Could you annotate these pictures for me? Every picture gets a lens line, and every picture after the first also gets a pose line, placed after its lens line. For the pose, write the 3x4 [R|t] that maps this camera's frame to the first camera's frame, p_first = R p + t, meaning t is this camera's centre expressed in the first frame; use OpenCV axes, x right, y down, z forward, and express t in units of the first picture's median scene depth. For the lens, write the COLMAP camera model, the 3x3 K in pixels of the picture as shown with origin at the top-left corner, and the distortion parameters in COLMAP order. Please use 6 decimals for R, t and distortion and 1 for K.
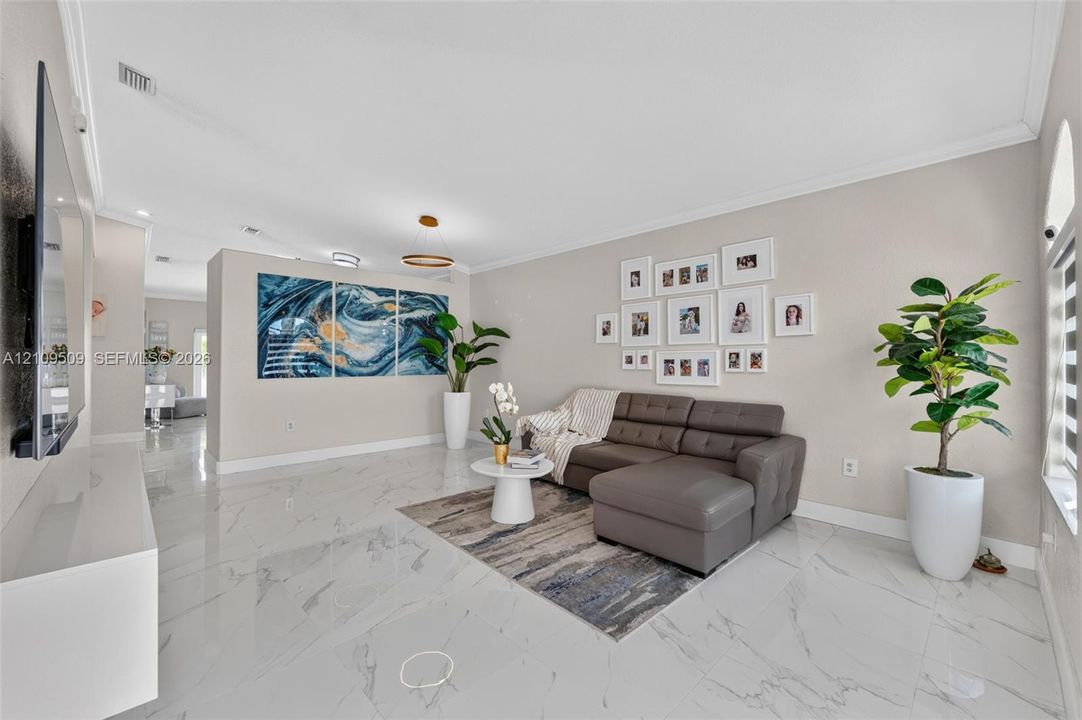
lens RADIAL K [[437.3, 0, 541.0], [0, 437.3, 360.0], [0, 0, 1]] dist [0.000629, -0.000003]
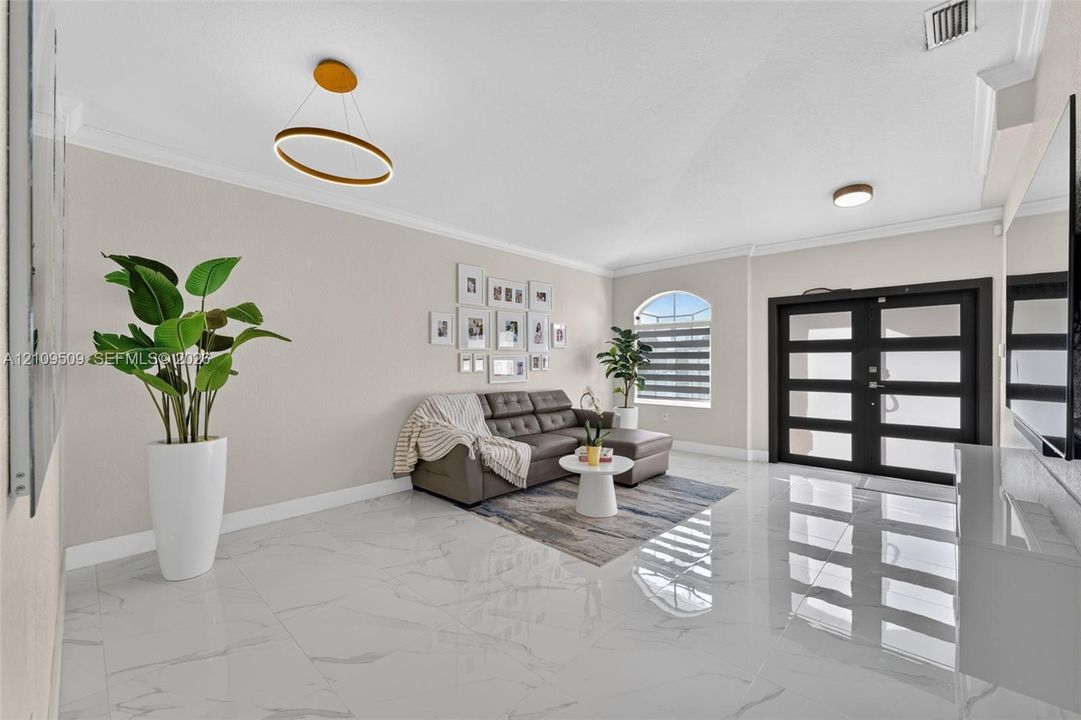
lens RADIAL K [[436.9, 0, 540.5], [0, 436.9, 360.0], [0, 0, 1]] dist [0.000629, -0.000003]
pose [[-0.049434, -0.002798, 0.998773, -0.930240], [-0.002679, 0.999993, 0.002669, -0.010951], [-0.998774, -0.002544, -0.049441, 0.987611]]
